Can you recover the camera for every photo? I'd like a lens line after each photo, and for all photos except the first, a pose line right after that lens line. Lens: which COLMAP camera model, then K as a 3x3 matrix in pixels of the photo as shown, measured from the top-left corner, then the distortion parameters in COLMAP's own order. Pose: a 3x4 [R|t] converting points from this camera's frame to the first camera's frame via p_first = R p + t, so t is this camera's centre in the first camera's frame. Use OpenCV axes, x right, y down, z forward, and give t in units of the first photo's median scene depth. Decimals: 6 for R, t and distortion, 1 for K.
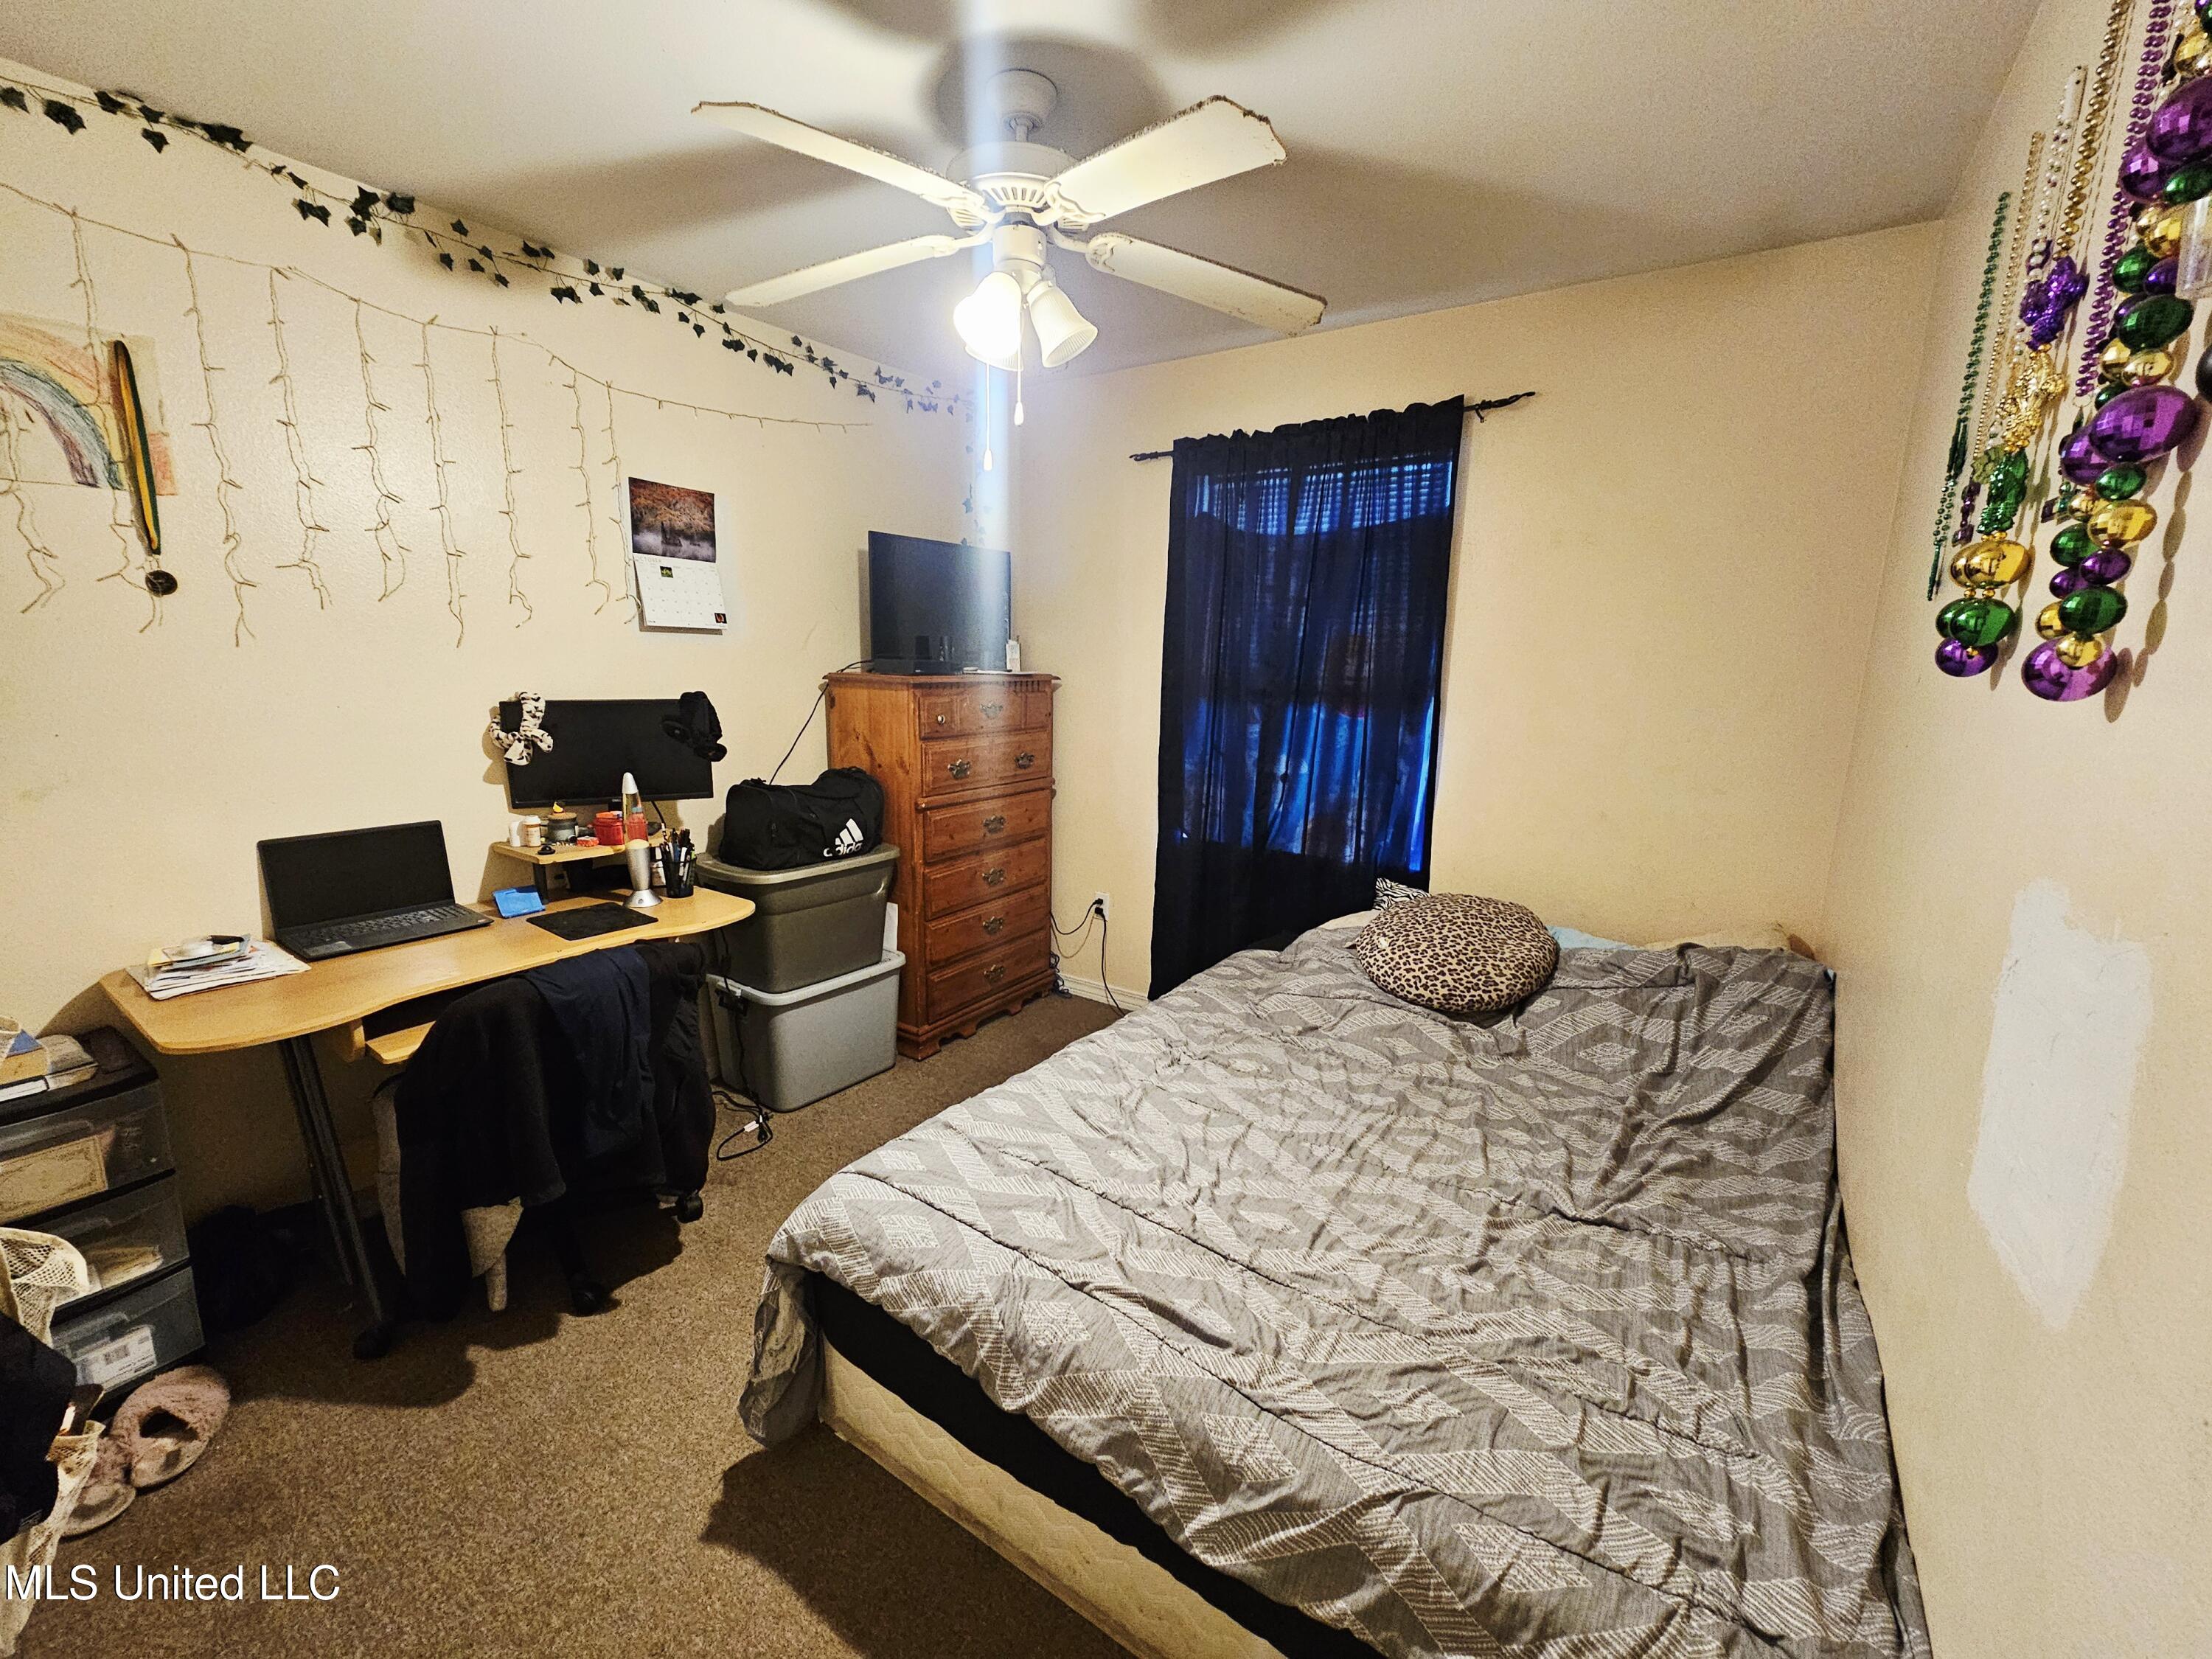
lens RADIAL K [[910.2, 0, 1106.4], [0, 910.2, 837.0], [0, 0, 1]] dist [-0.000953, 0.000726]
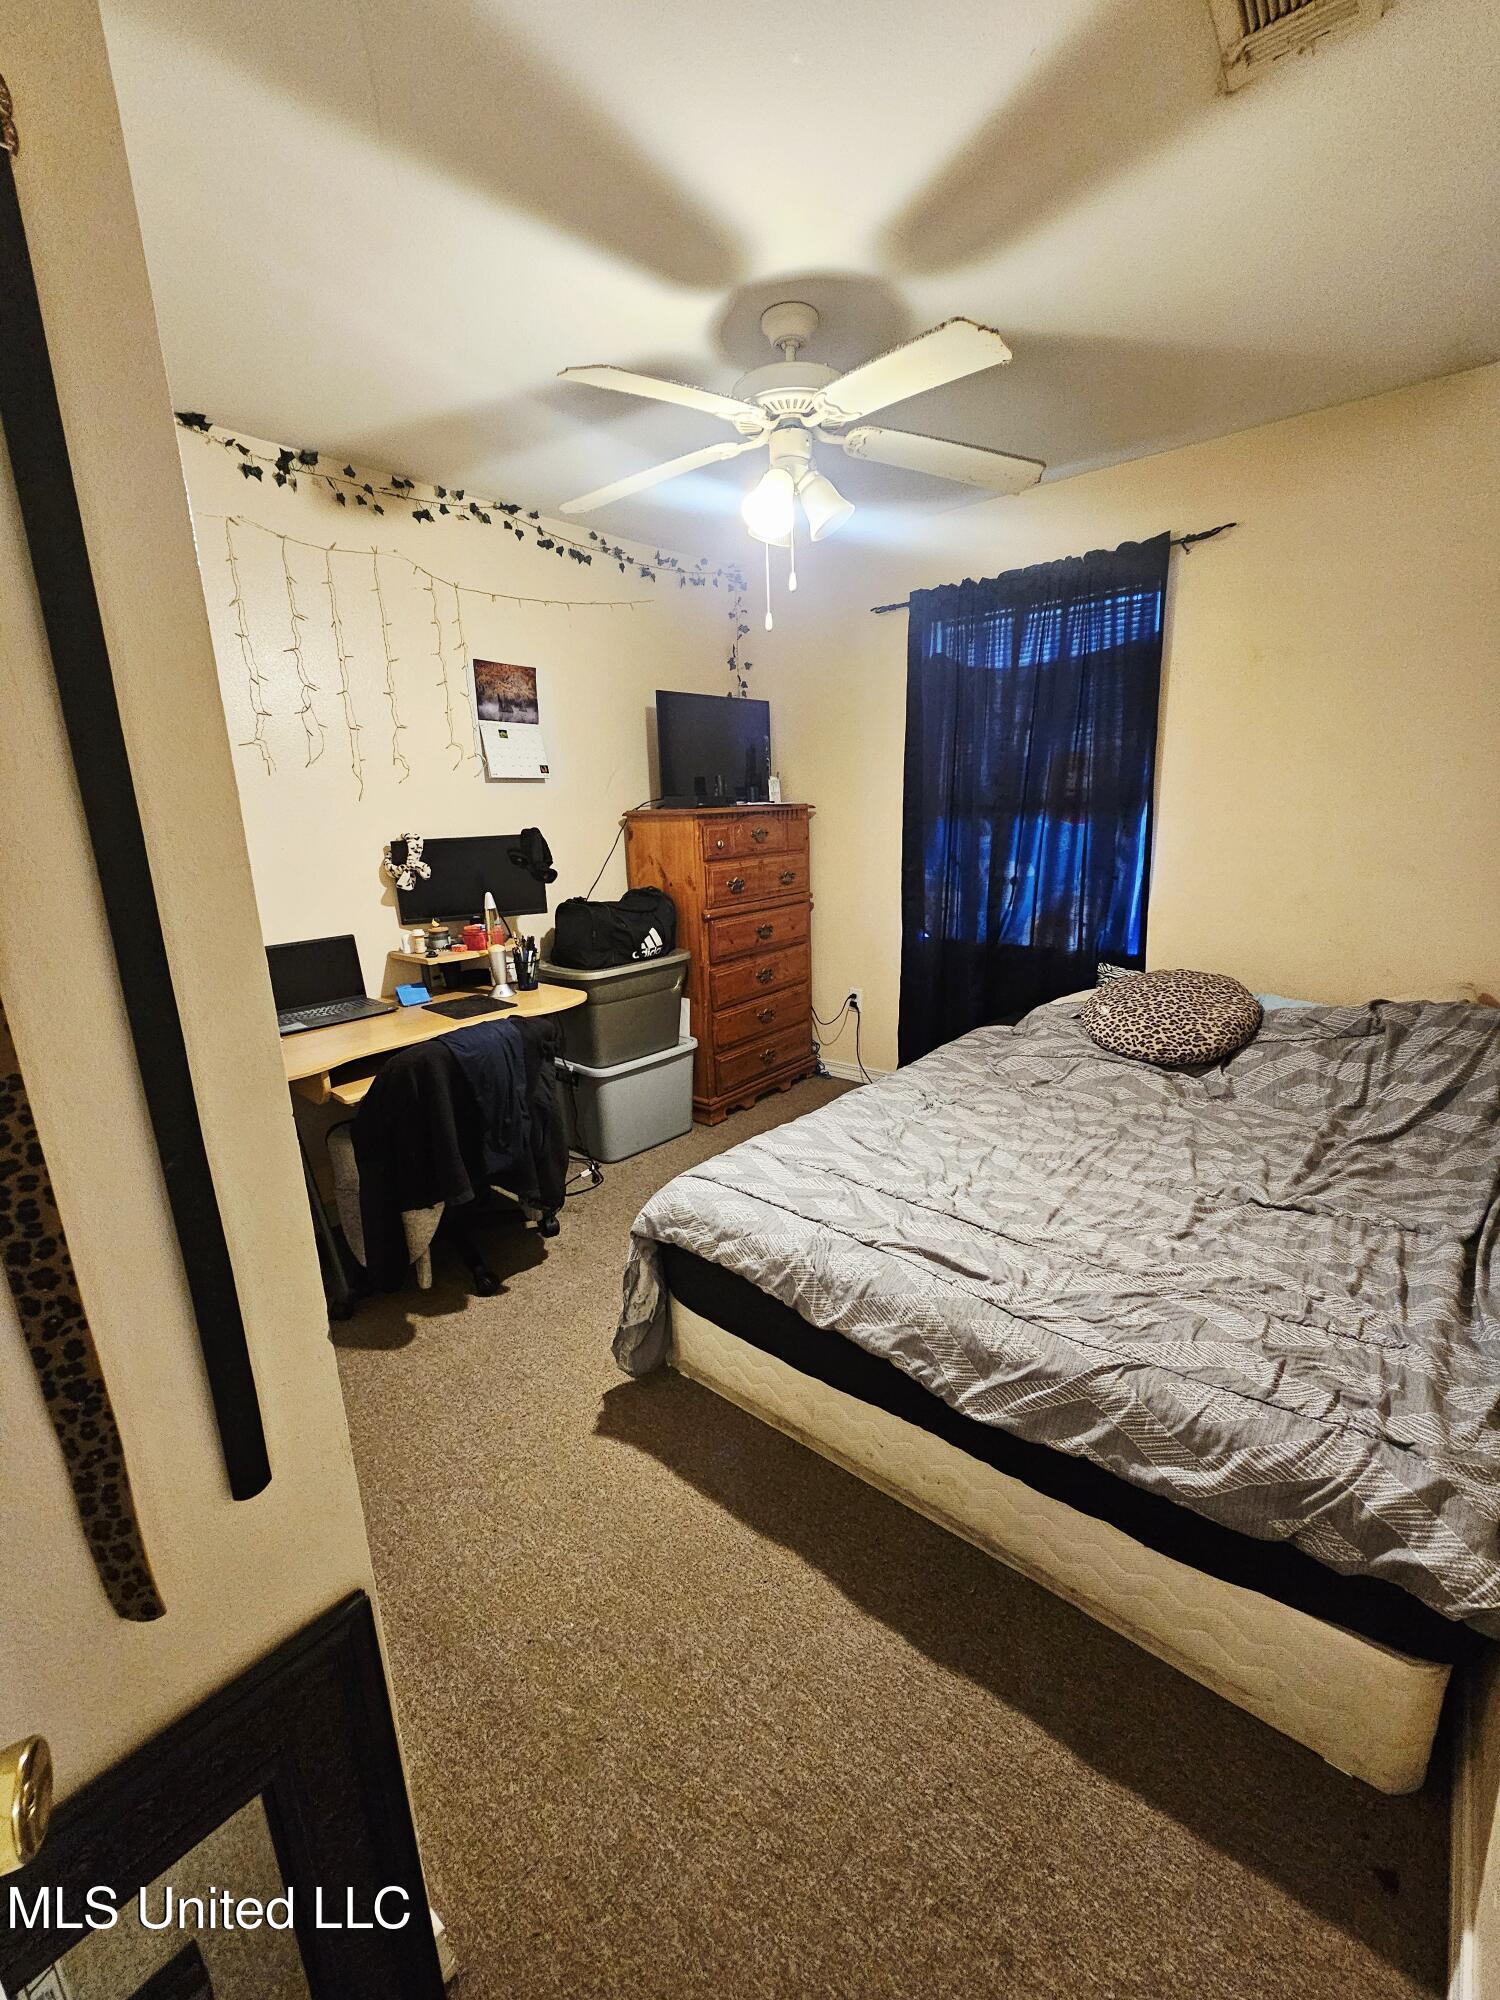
lens RADIAL K [[823.0, 0, 748.2], [0, 823.0, 998.5], [0, 0, 1]] dist [-0.000953, 0.000726]
pose [[0.993055, -0.027778, -0.114327, -0.039540], [0.032152, 0.998813, 0.036590, 0.057189], [0.113175, -0.040012, 0.992769, -0.136693]]
